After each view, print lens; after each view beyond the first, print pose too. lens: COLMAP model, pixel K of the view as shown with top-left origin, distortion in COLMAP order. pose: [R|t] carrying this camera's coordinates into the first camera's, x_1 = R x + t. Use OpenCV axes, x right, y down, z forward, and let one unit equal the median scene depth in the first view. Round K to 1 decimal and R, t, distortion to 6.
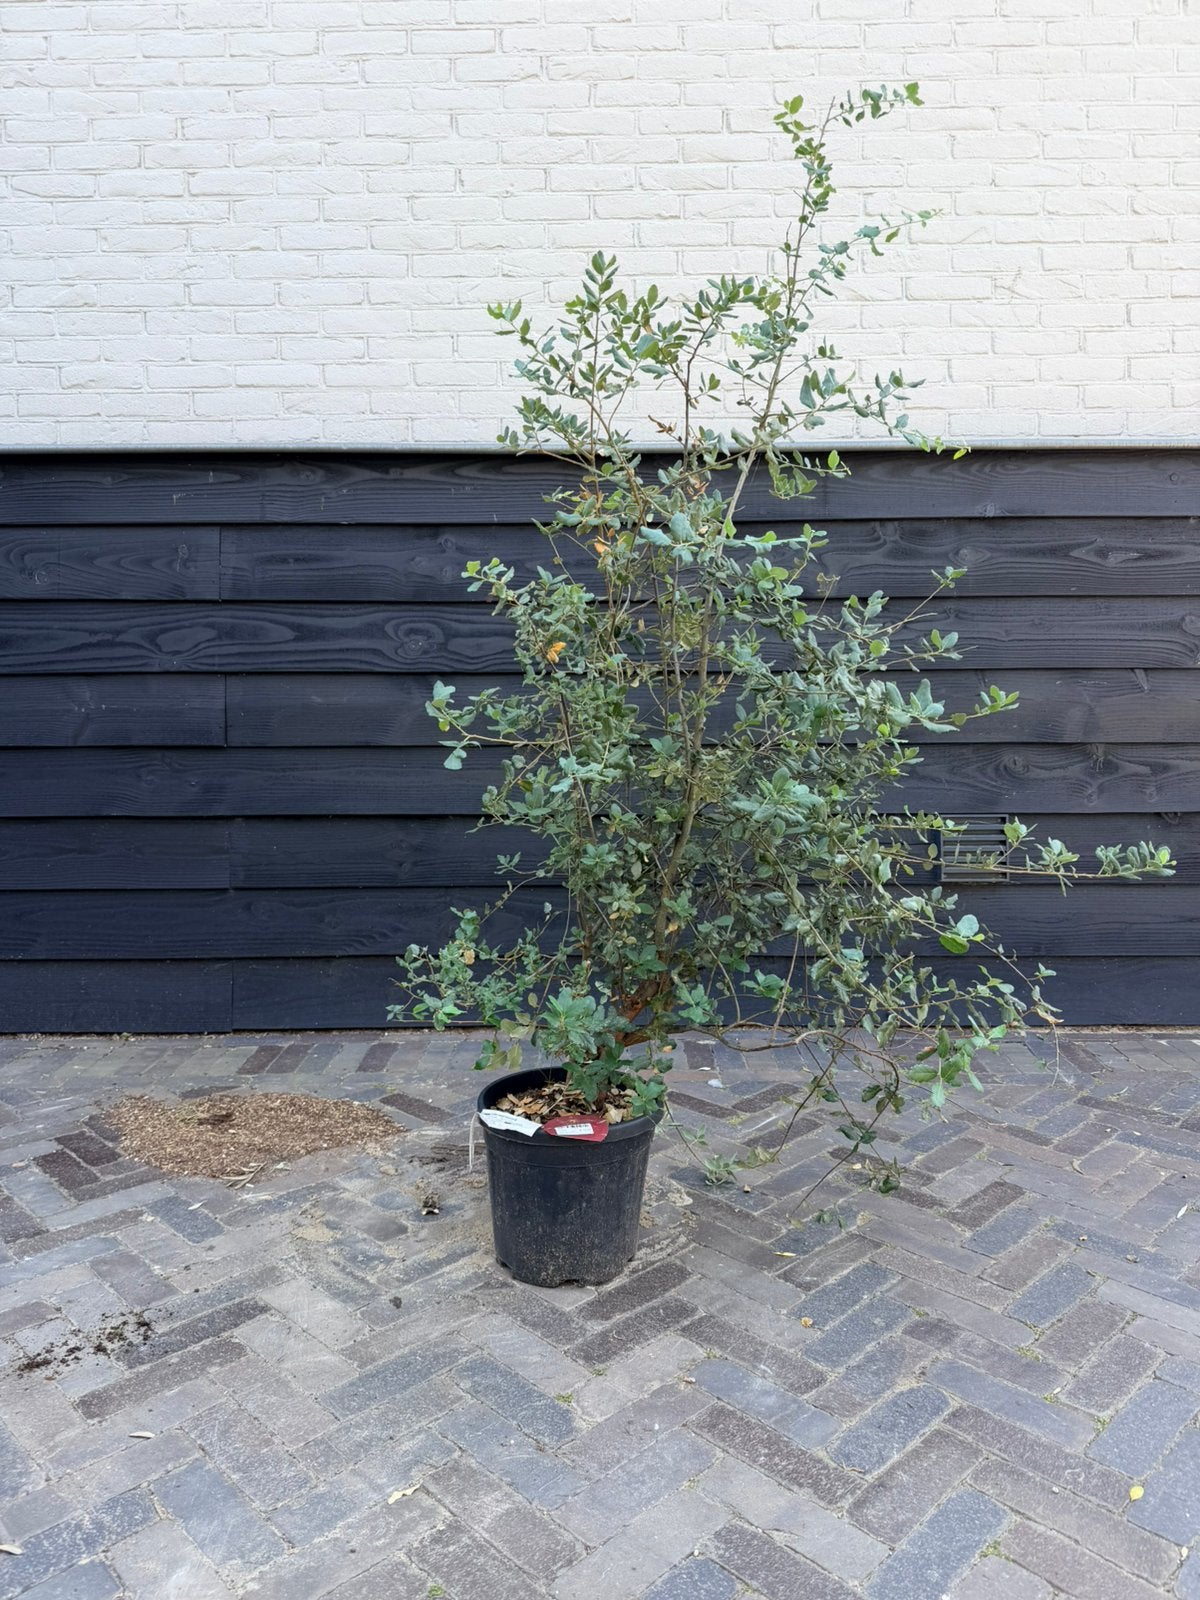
lens RADIAL K [[1128.1, 0, 607.3], [0, 1128.1, 806.5], [0, 0, 1]] dist [0.000390, -0.006326]
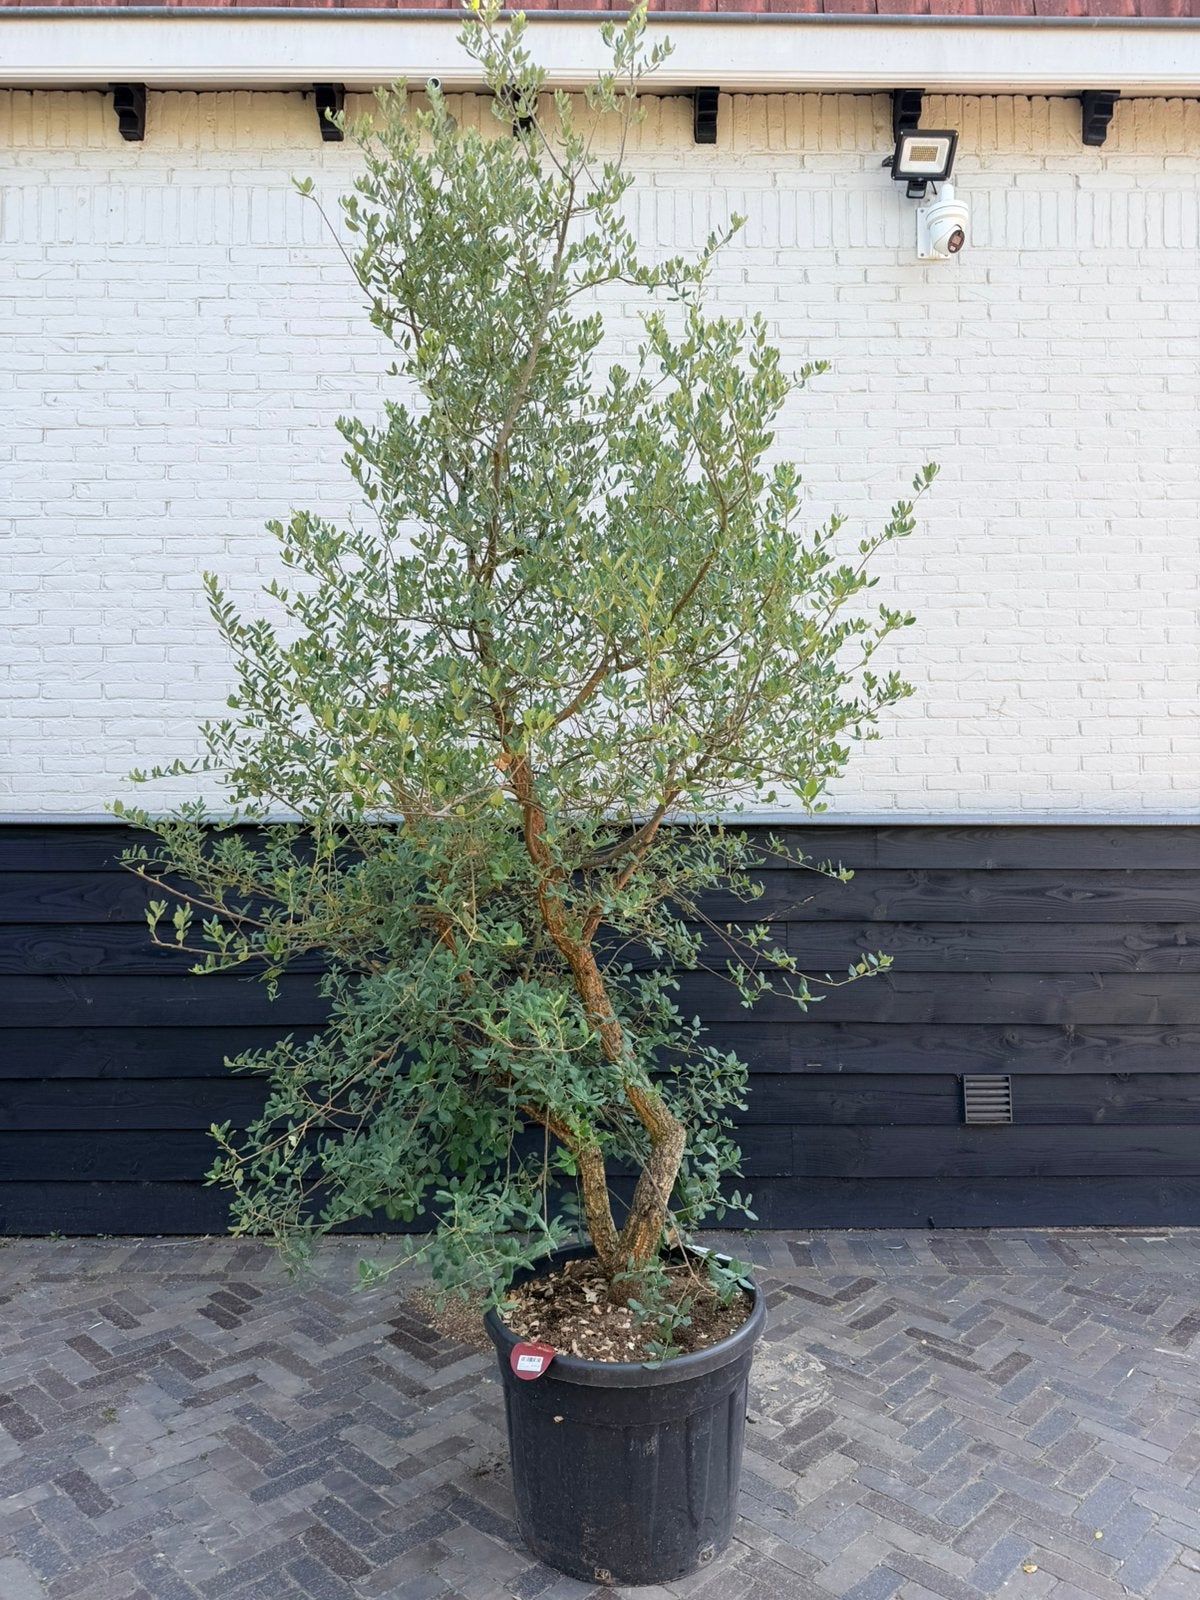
lens RADIAL K [[1139.1, 0, 608.2], [0, 1139.1, 793.1], [0, 0, 1]] dist [-0.002490, -0.004216]
pose [[0.999797, 0.005596, 0.019372, -0.258419], [-0.003619, 0.994915, -0.100651, -0.284318], [-0.019836, 0.100560, 0.994733, -0.650982]]
